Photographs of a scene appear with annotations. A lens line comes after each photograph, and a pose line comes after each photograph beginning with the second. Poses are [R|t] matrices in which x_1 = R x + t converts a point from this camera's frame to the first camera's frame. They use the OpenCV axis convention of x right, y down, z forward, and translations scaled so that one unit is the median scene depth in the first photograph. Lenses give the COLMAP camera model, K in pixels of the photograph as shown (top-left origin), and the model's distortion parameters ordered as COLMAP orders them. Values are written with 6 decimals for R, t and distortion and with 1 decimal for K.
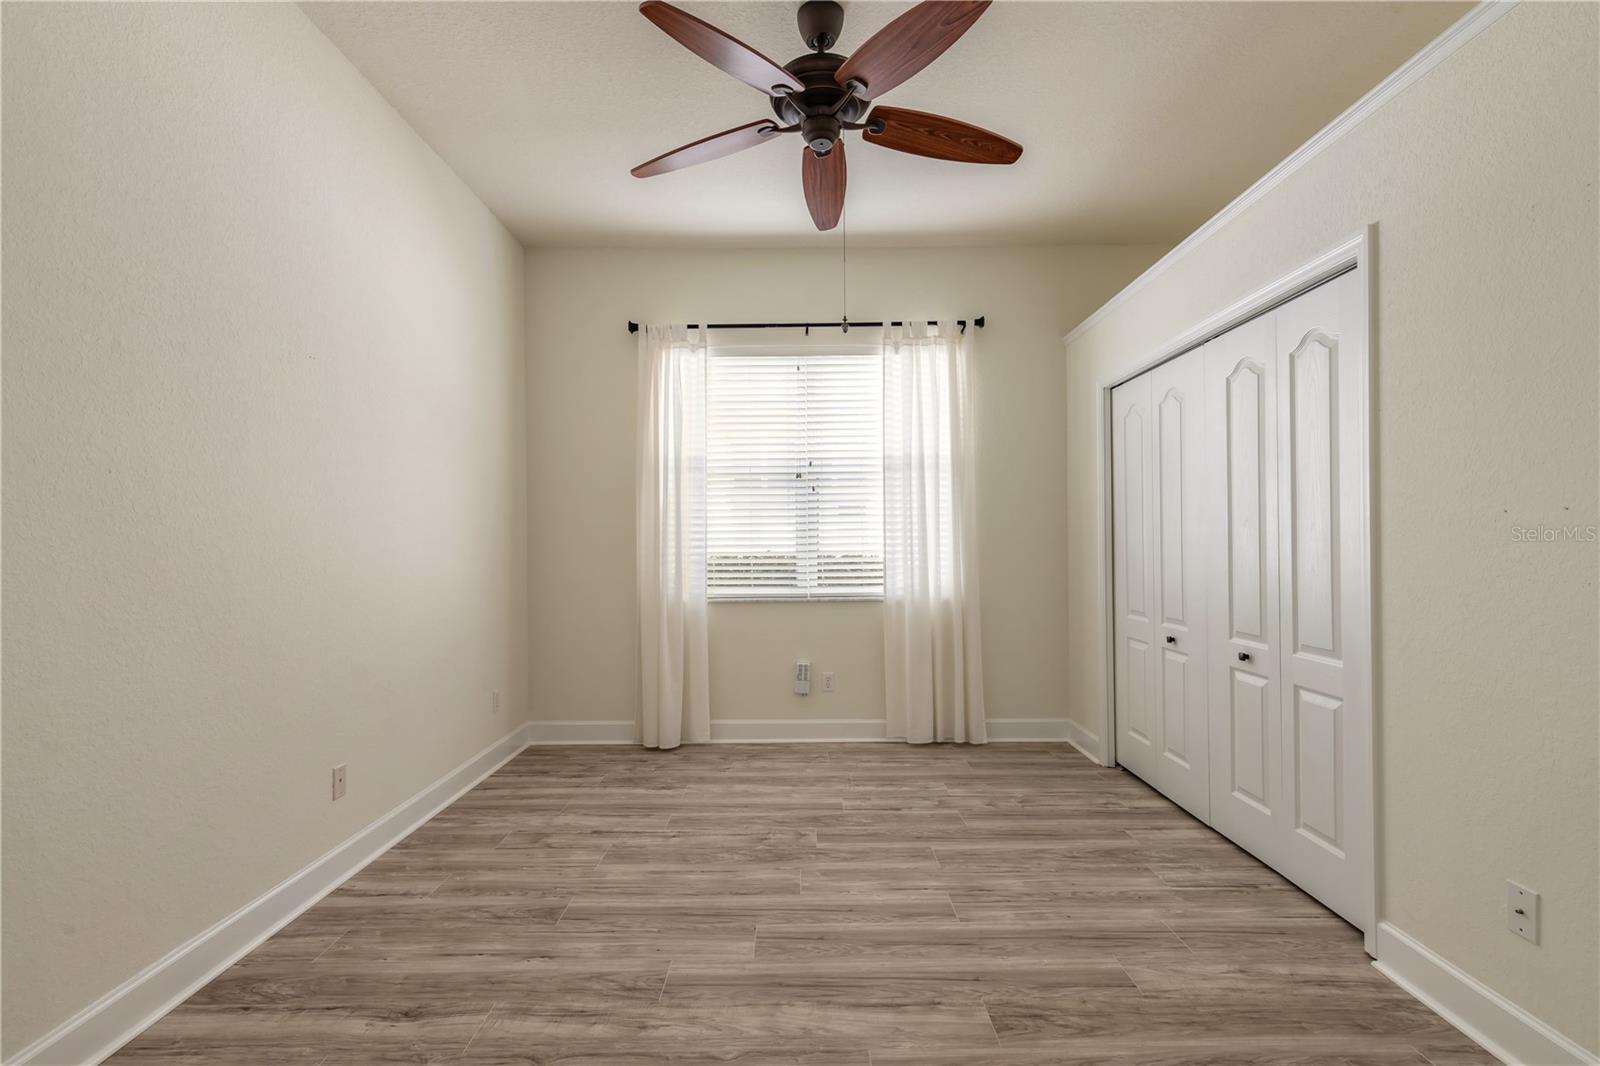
lens RADIAL K [[722.2, 0, 798.0], [0, 722.2, 537.8], [0, 0, 1]] dist [0.006696, -0.000393]
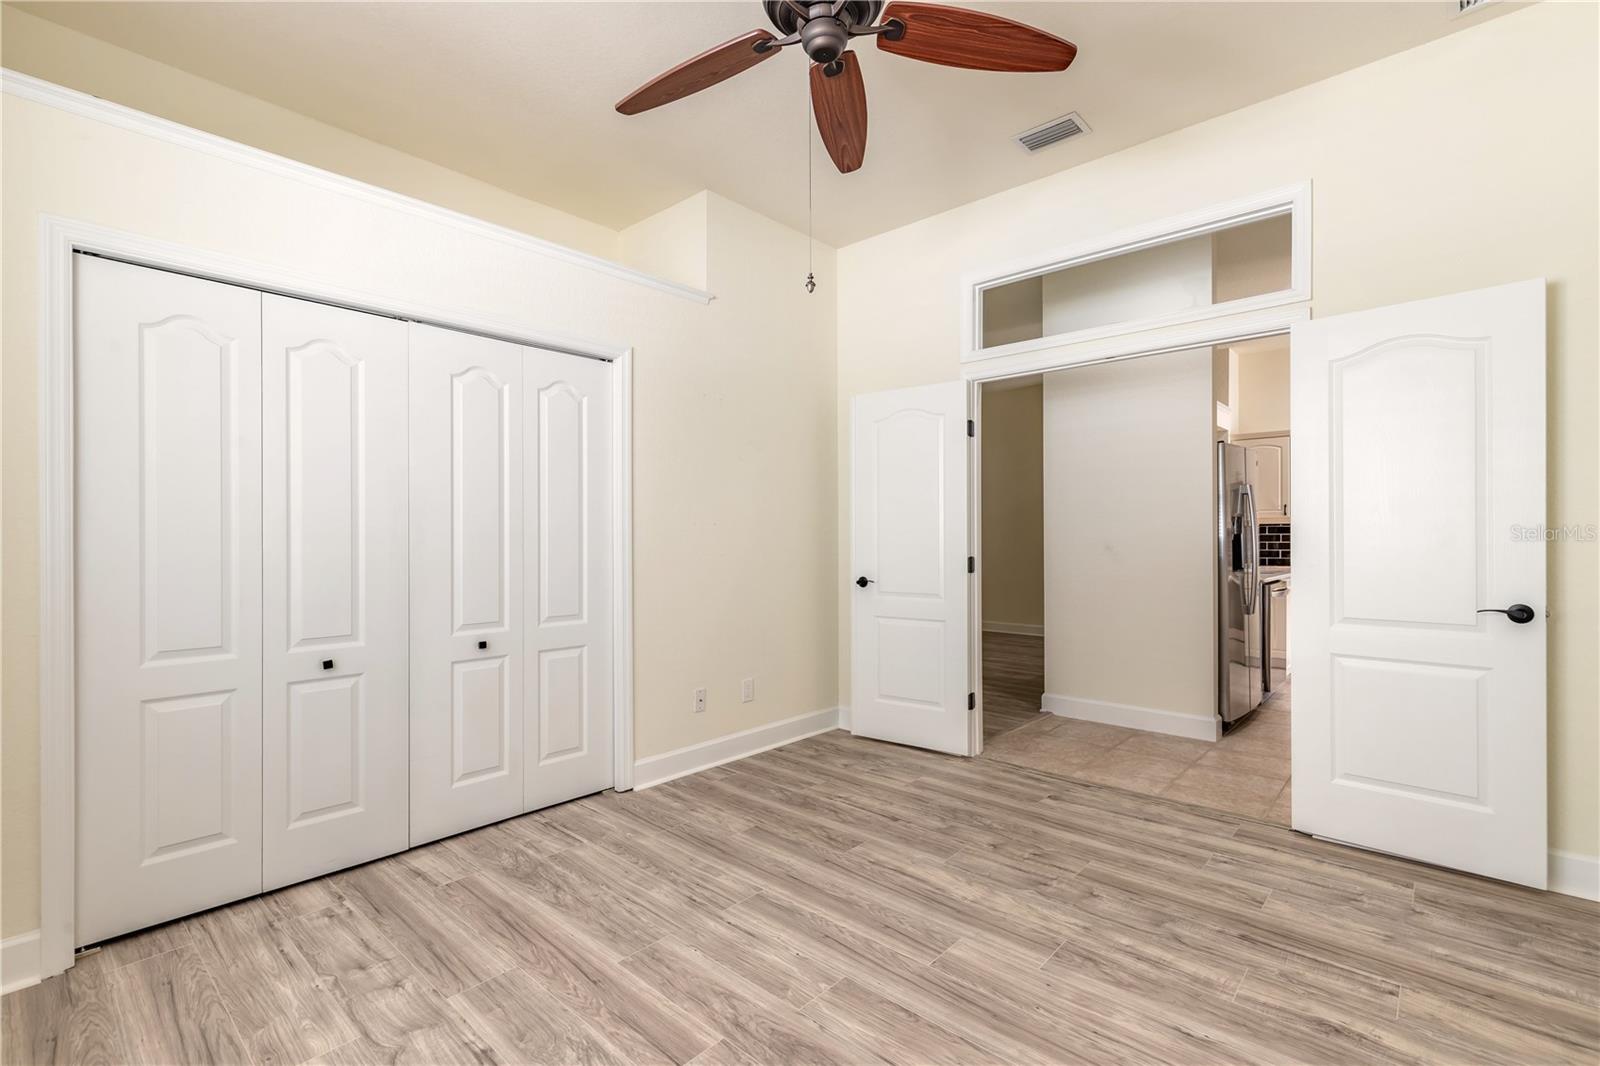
lens RADIAL K [[722.2, 0, 798.0], [0, 722.2, 537.8], [0, 0, 1]] dist [0.006696, -0.000393]
pose [[-0.738512, 0.008024, 0.674193, -0.564581], [0.002679, 0.999956, -0.008968, 0.021824], [-0.674235, -0.004817, -0.738501, 1.844012]]
